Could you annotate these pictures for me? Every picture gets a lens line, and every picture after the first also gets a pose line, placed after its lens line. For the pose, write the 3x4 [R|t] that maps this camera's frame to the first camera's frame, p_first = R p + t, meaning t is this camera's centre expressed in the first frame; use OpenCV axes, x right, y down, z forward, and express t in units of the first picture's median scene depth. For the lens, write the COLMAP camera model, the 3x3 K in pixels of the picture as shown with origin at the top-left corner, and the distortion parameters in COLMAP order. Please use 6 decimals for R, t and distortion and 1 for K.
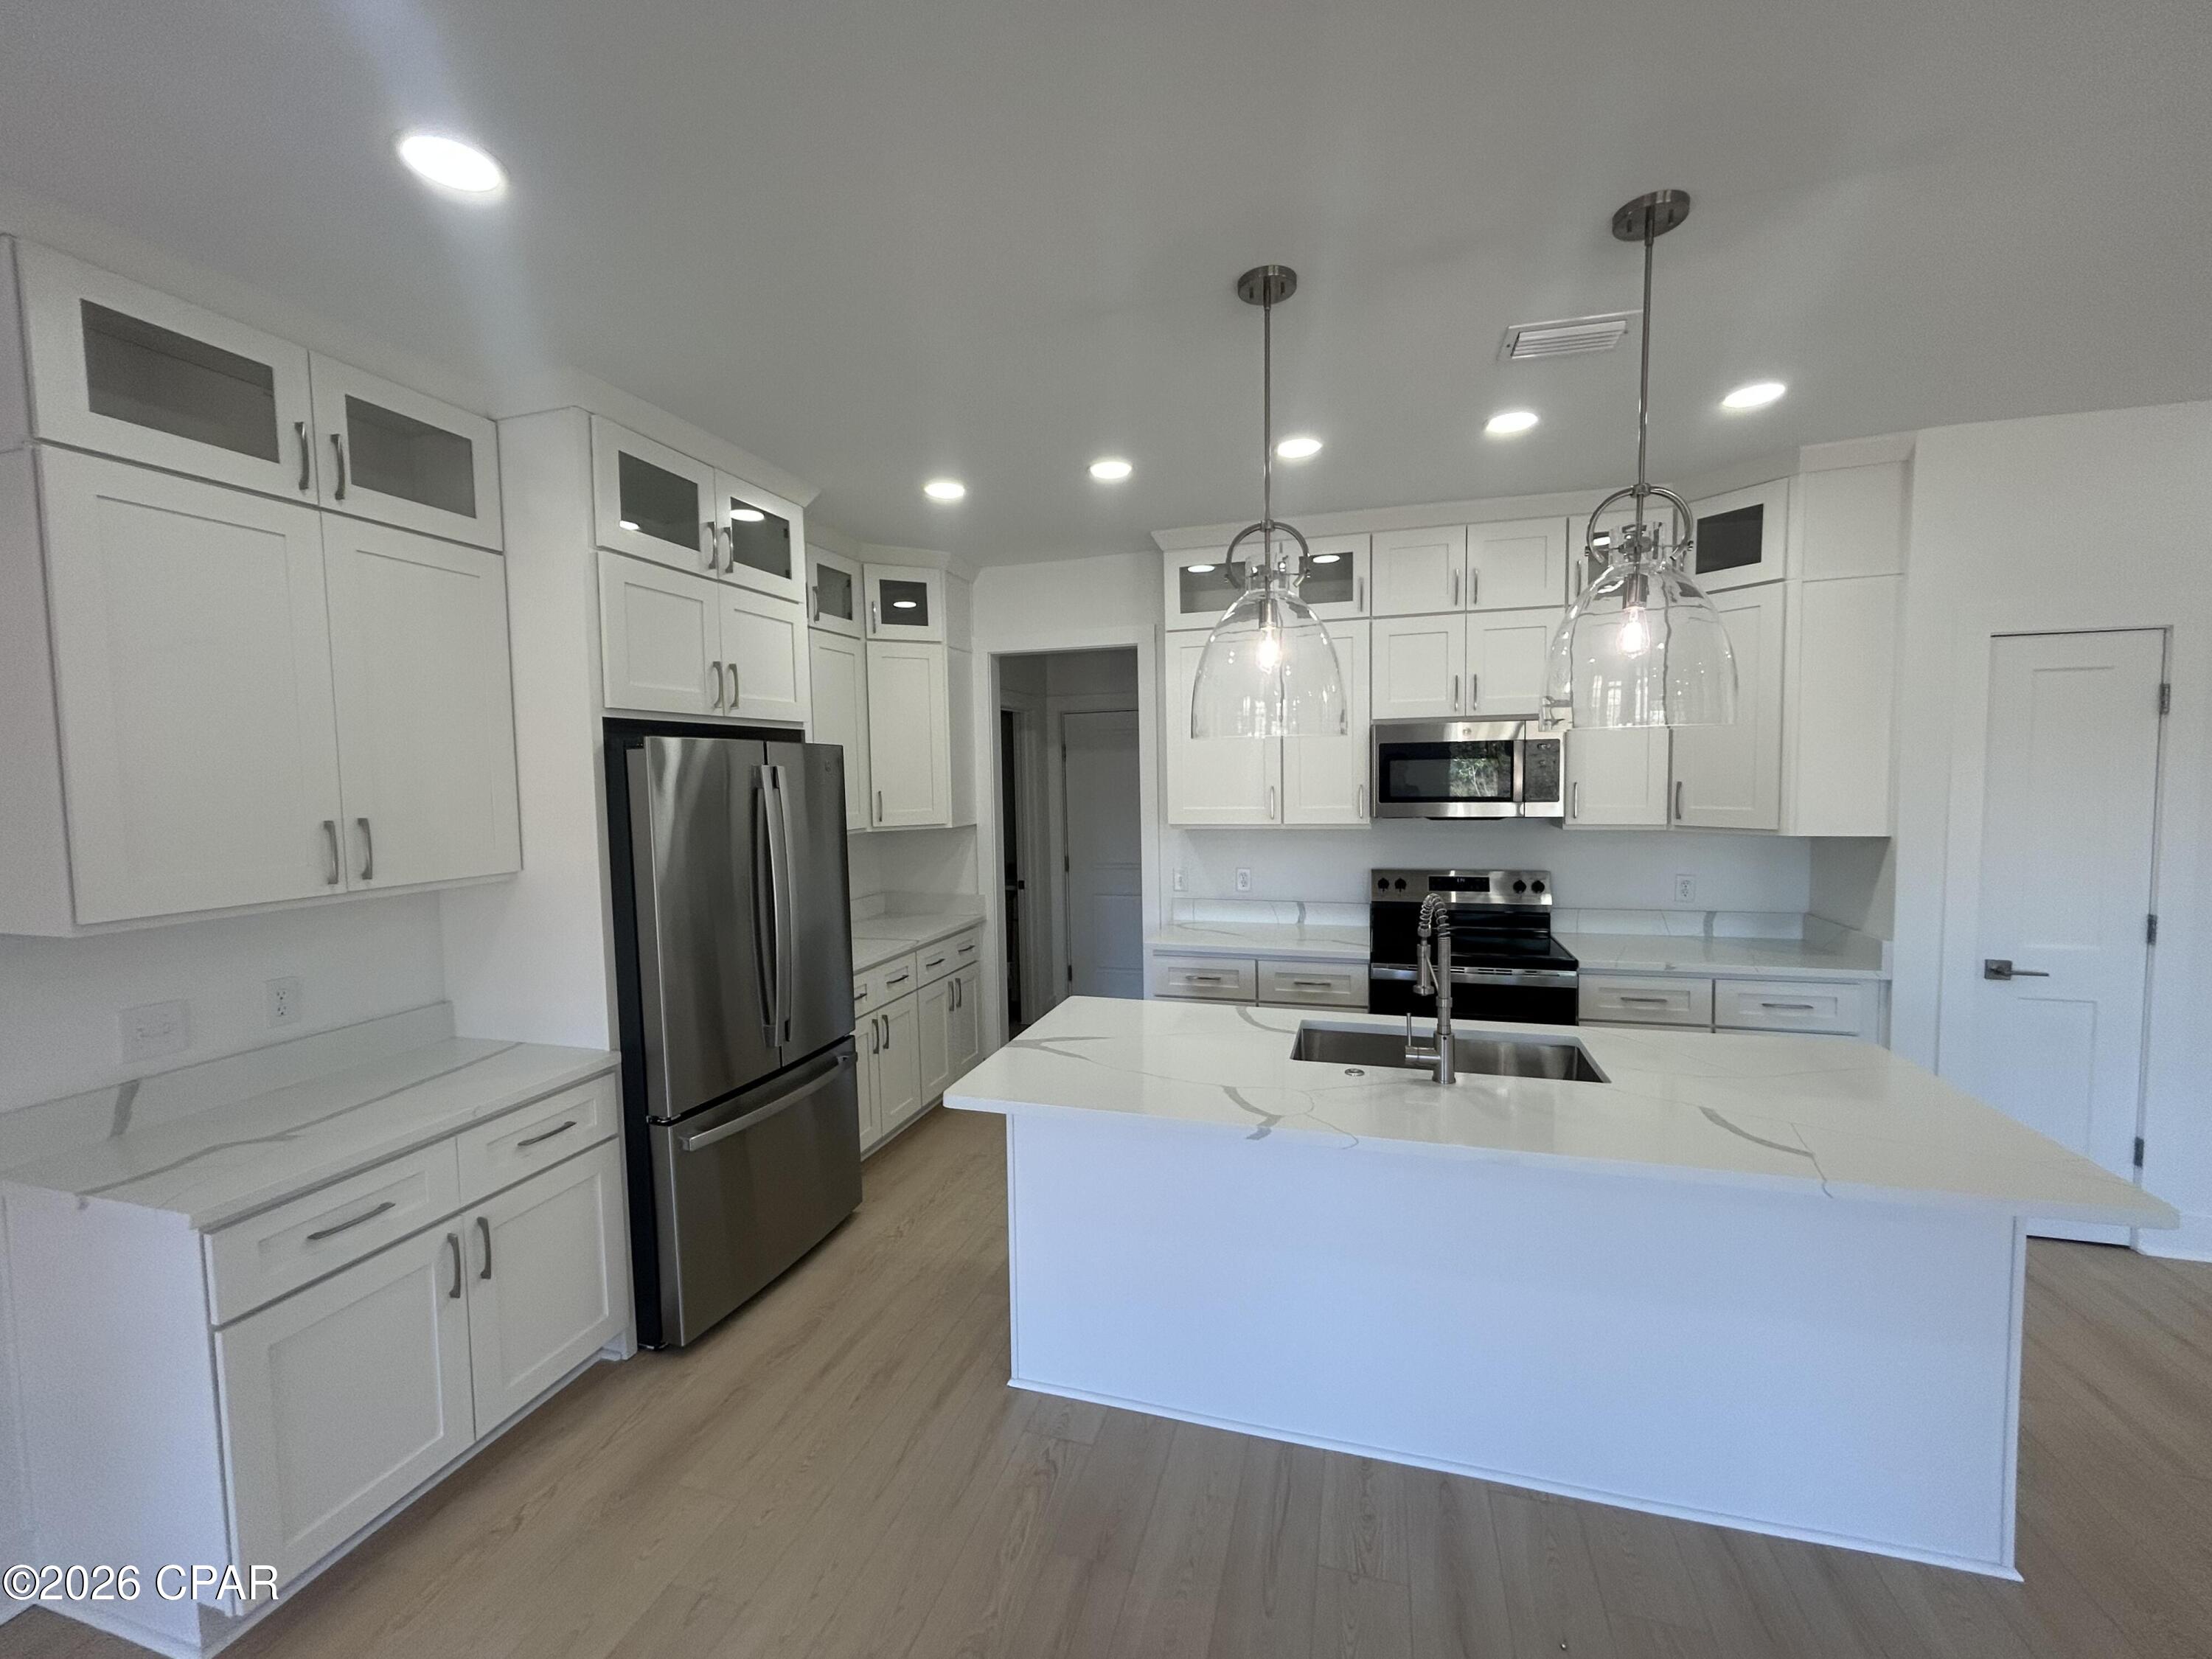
lens RADIAL K [[894.0, 0, 1106.0], [0, 894.0, 829.5], [0, 0, 1]] dist [0.010659, 0.000050]
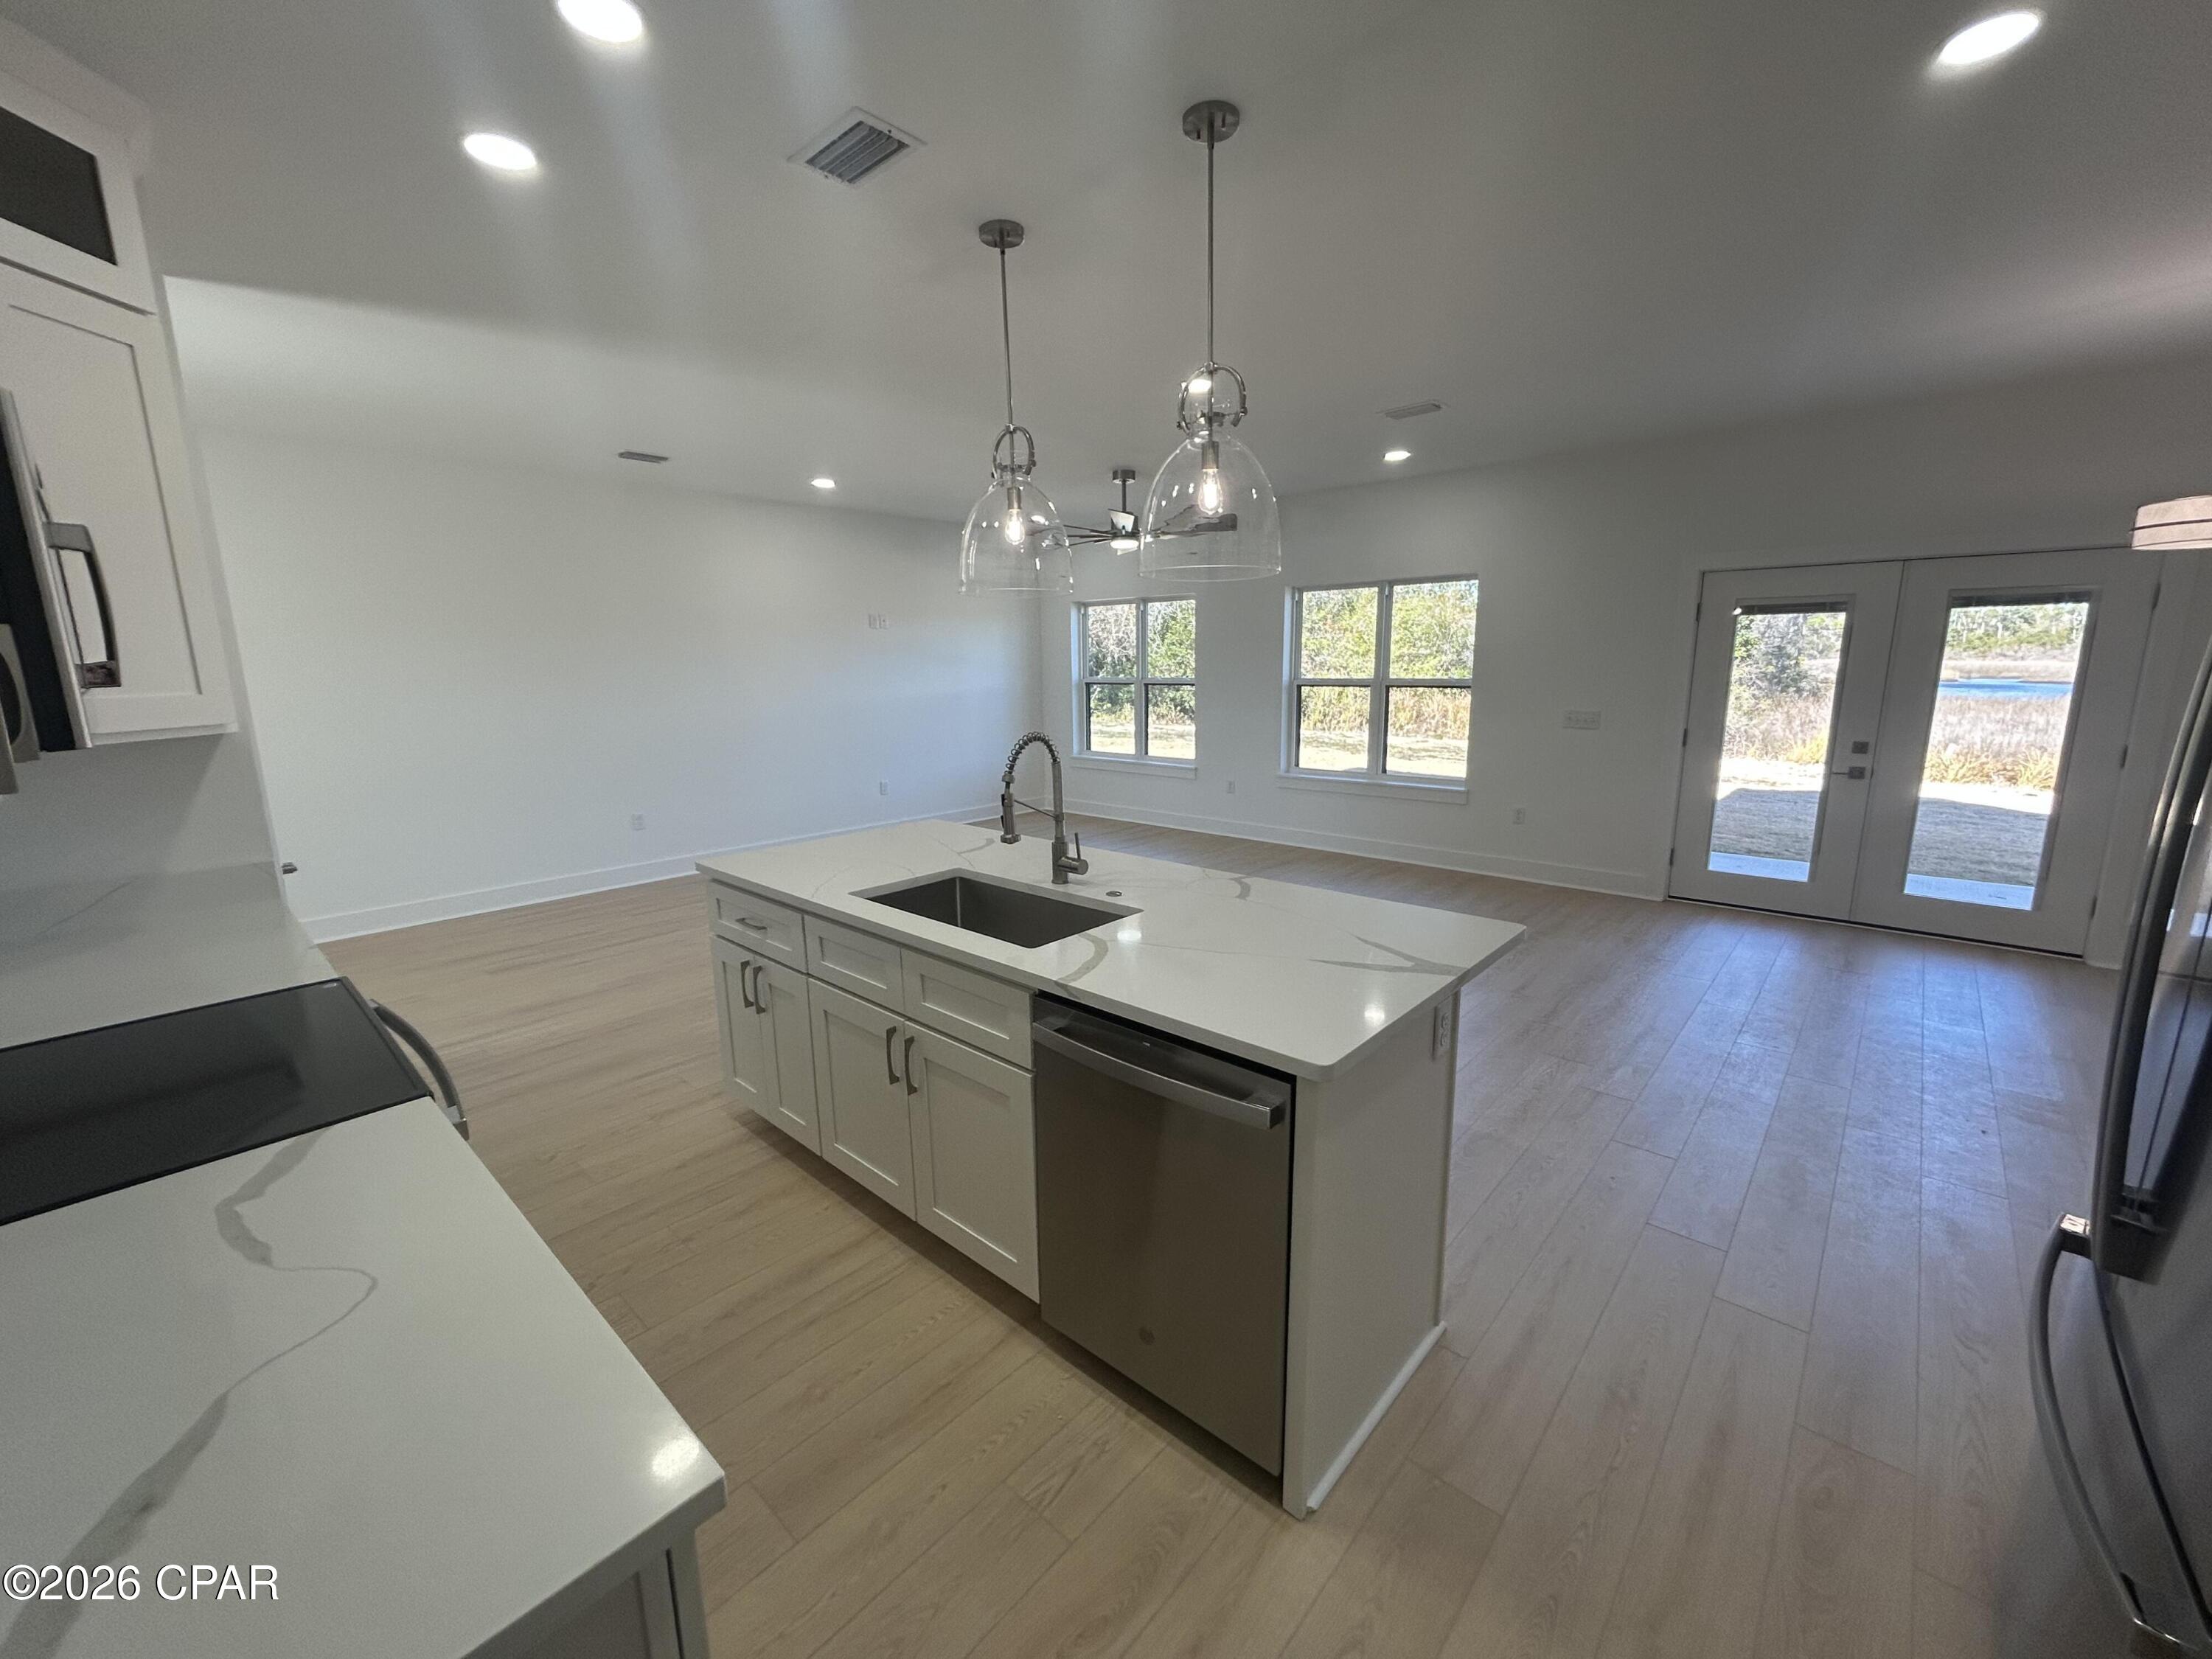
lens RADIAL K [[879.3, 0, 1094.8], [0, 879.3, 839.5], [0, 0, 1]] dist [-0.001449, 0.000081]
pose [[-0.897642, -0.054428, 0.437351, -0.098822], [0.066335, 0.964355, 0.256162, -0.040651], [-0.435704, 0.258954, -0.862035, 1.140723]]
